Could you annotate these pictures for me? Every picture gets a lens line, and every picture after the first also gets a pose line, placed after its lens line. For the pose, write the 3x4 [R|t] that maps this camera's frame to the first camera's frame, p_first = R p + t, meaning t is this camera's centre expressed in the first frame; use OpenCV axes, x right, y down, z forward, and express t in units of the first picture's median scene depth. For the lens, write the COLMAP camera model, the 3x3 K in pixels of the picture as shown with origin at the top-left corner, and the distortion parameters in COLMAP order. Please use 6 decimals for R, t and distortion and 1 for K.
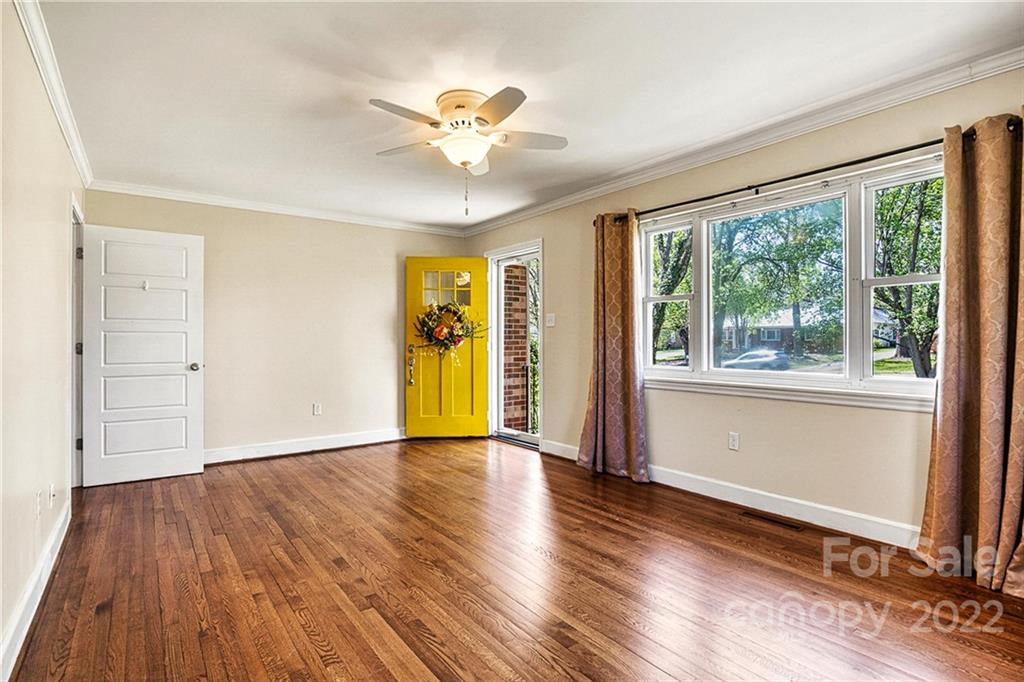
lens RADIAL K [[514.7, 0, 515.9], [0, 514.7, 331.6], [0, 0, 1]] dist [-0.026533, 0.001435]
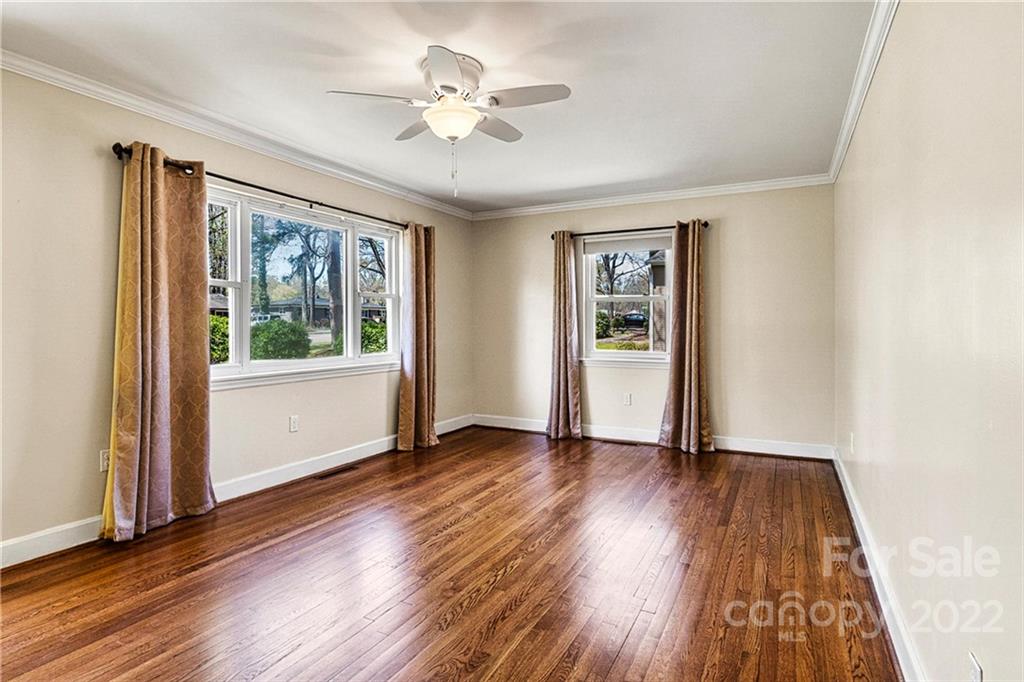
lens RADIAL K [[519.5, 0, 517.5], [0, 519.5, 325.2], [0, 0, 1]] dist [-0.027242, 0.000774]
pose [[-0.440601, 0.004816, 0.897690, -0.959794], [-0.012430, 0.999857, -0.011465, 0.010316], [-0.897617, -0.016210, -0.440478, 1.296517]]
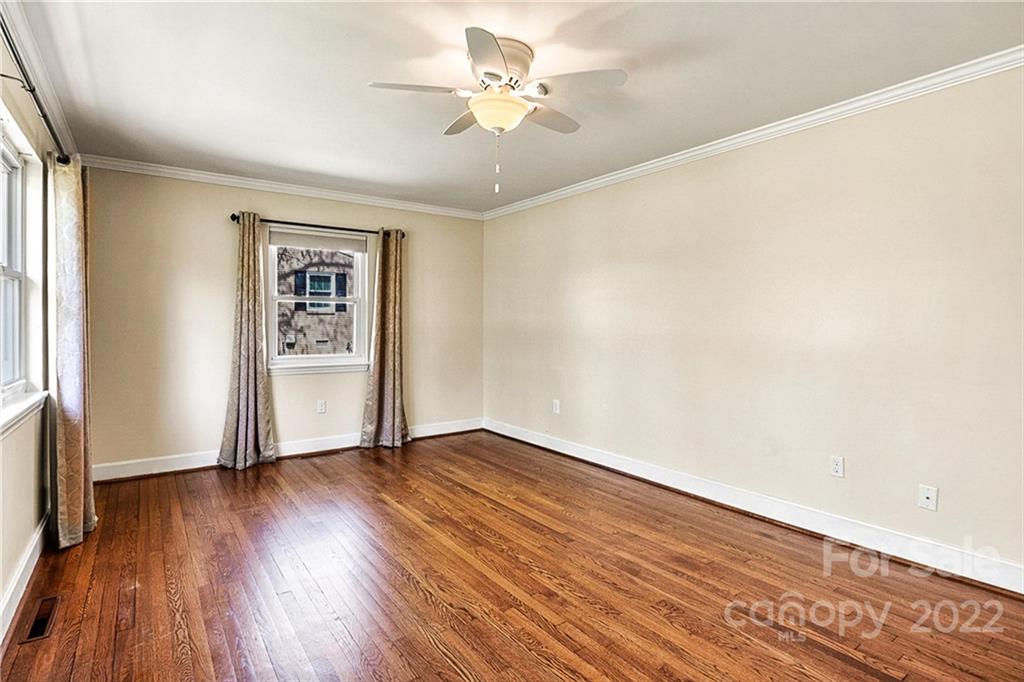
lens RADIAL K [[514.7, 0, 515.9], [0, 514.7, 331.6], [0, 0, 1]] dist [-0.026533, 0.001435]
pose [[-0.999971, 0.005169, 0.005597, -0.129606], [0.005153, 0.999983, -0.002824, 0.004801], [-0.005612, -0.002795, -0.999980, 1.831804]]
